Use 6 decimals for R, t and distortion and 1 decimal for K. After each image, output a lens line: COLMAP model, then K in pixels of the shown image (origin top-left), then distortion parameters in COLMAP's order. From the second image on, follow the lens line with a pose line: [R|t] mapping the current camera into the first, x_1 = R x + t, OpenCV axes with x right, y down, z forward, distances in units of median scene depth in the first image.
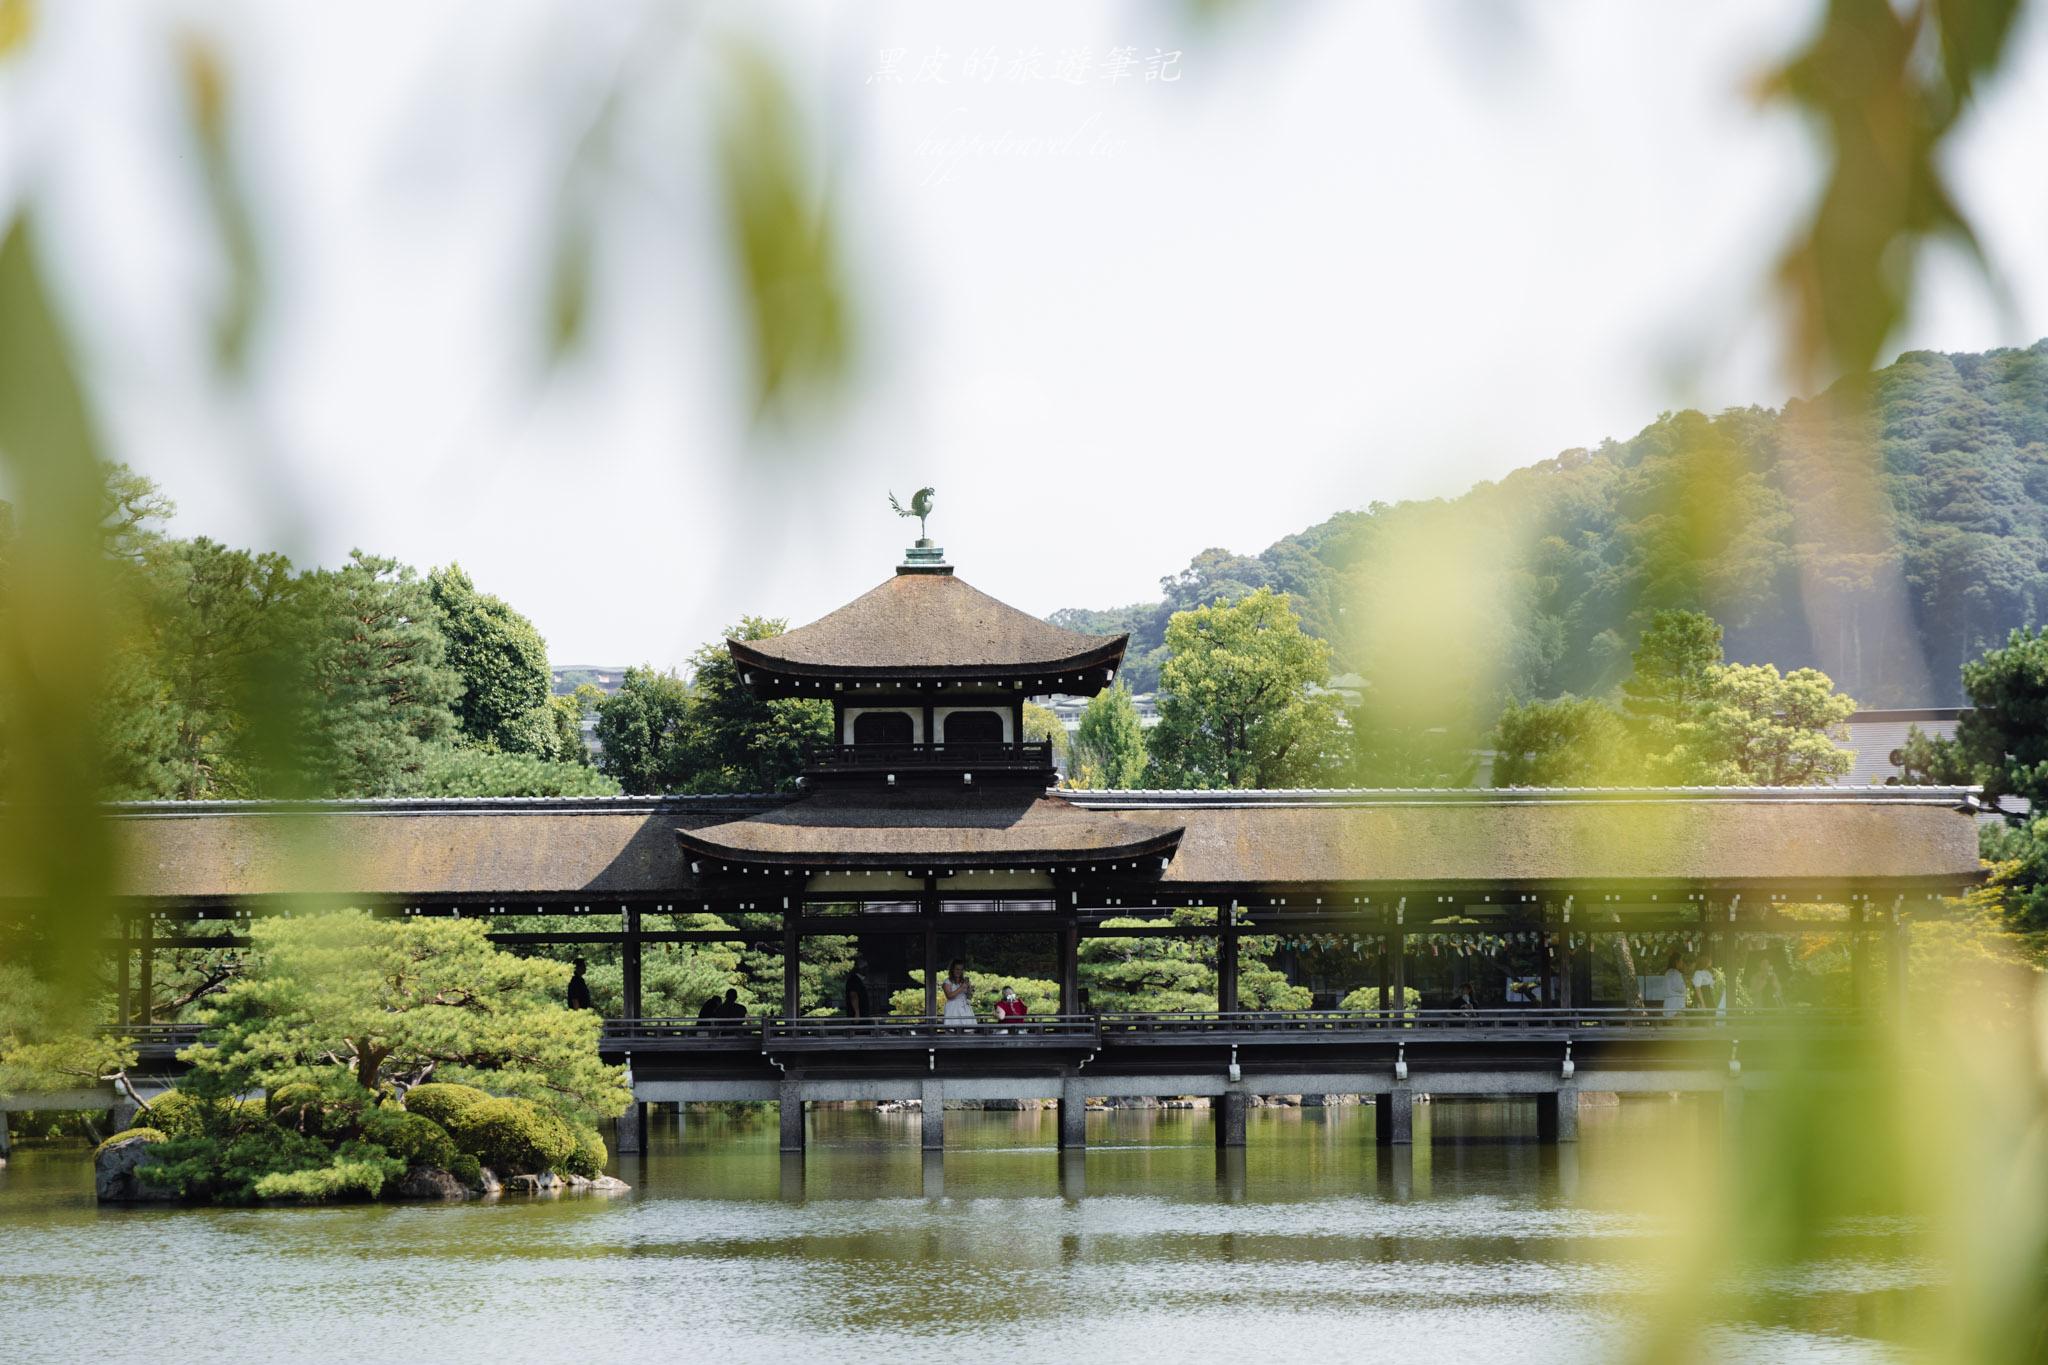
lens RADIAL K [[6092.7, 0, 1024.0], [0, 6092.7, 682.5], [0, 0, 1]] dist [0.154117, -1.380892]
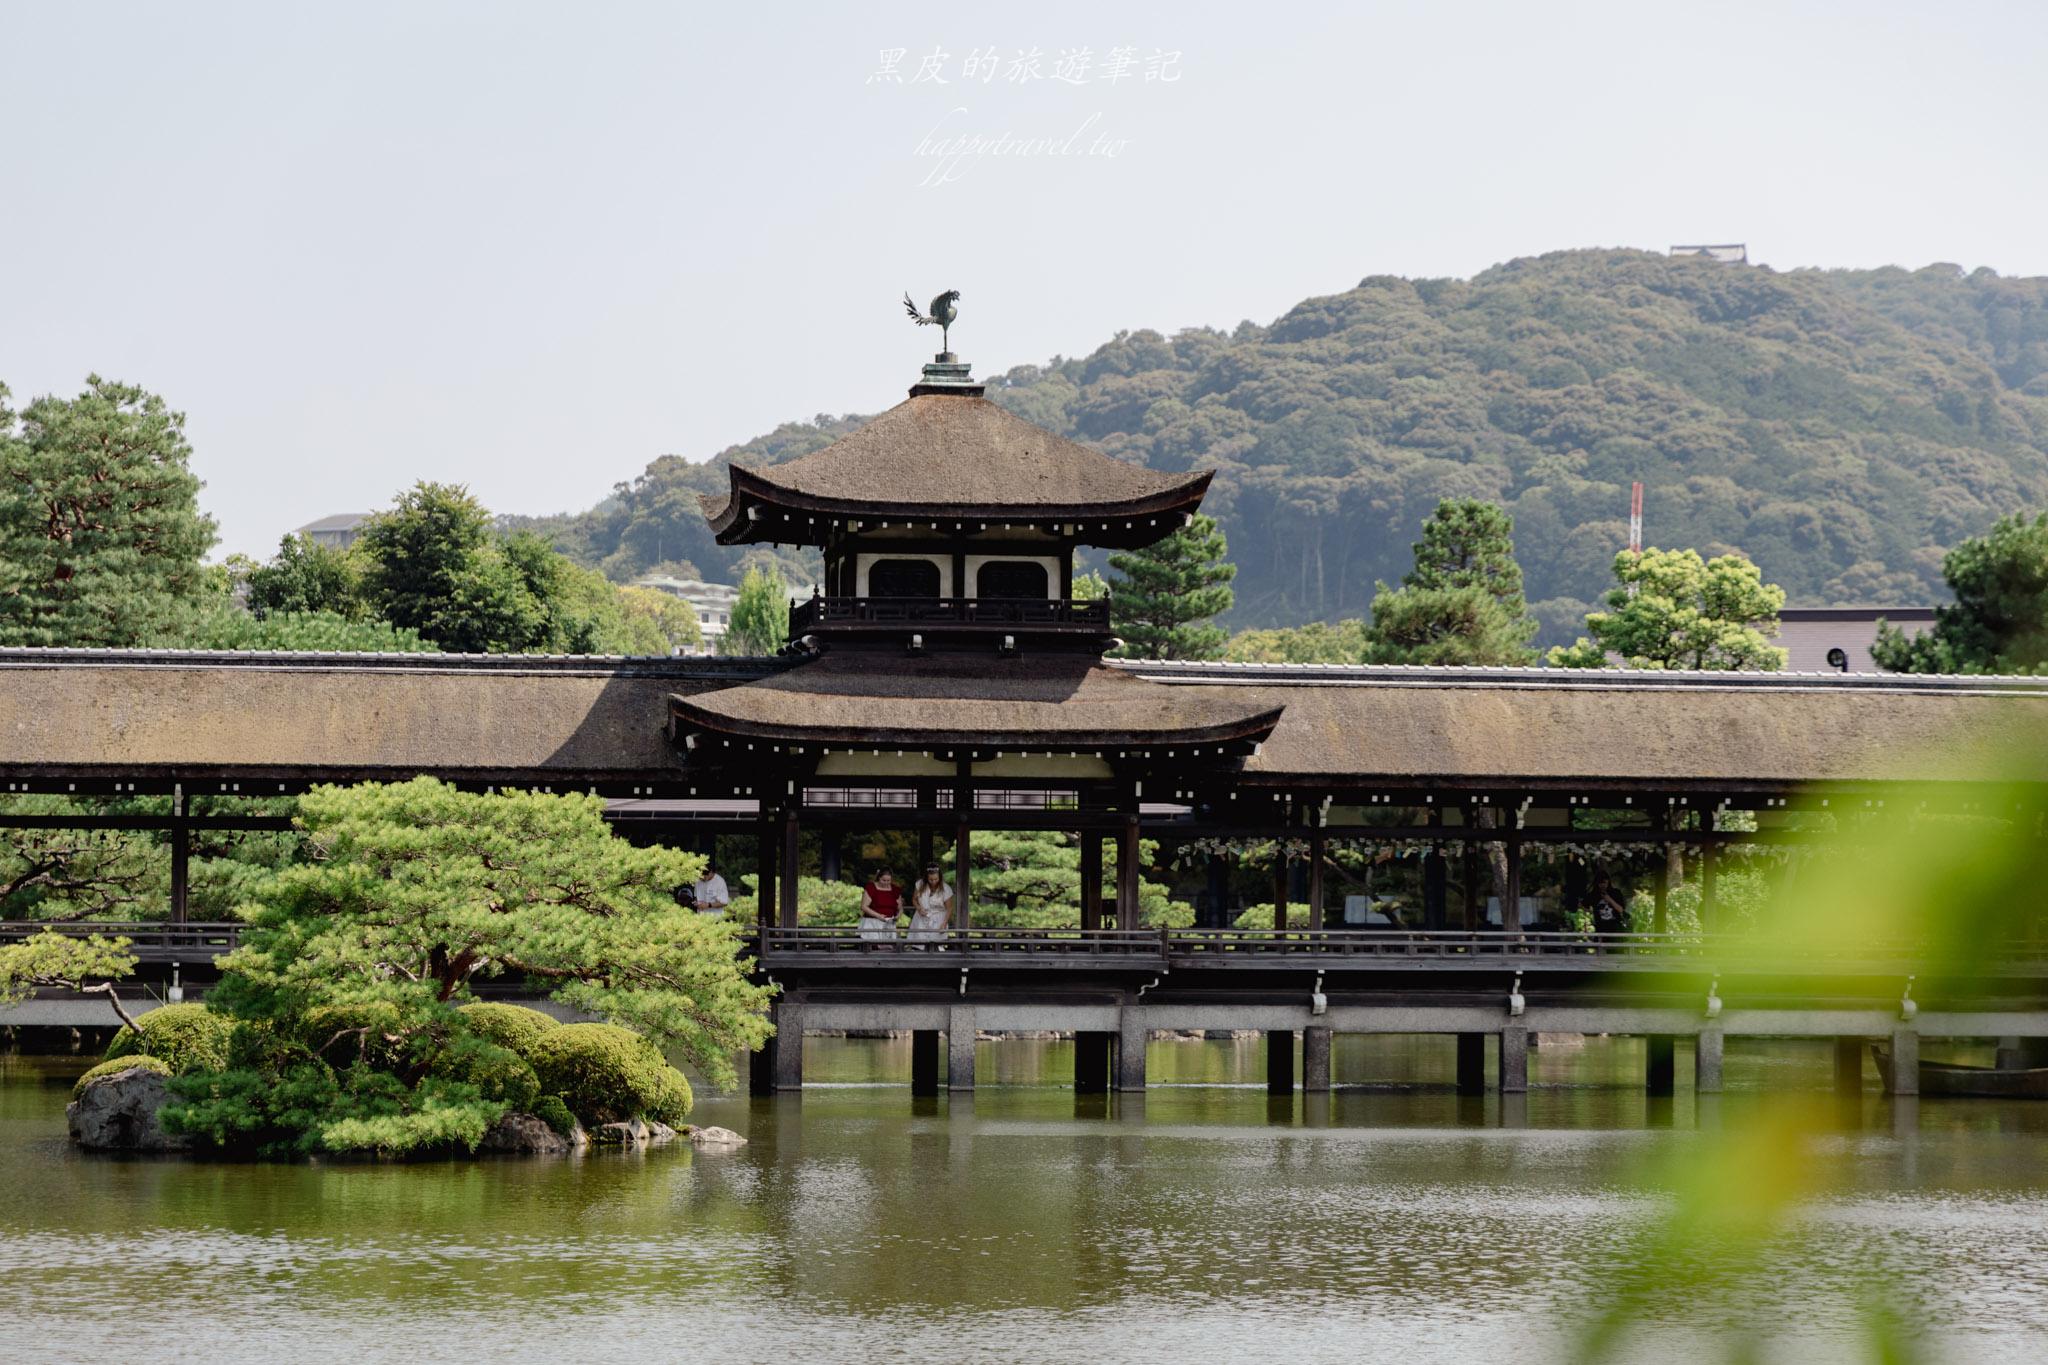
lens RADIAL K [[6092.7, 0, 1024.0], [0, 6092.7, 682.5], [0, 0, 1]] dist [0.154117, -1.380892]
pose [[0.994839, 0.022387, 0.098965, -0.083832], [-0.023729, 0.999642, 0.012400, 0.010370], [-0.098651, -0.014684, 0.995014, 0.169034]]
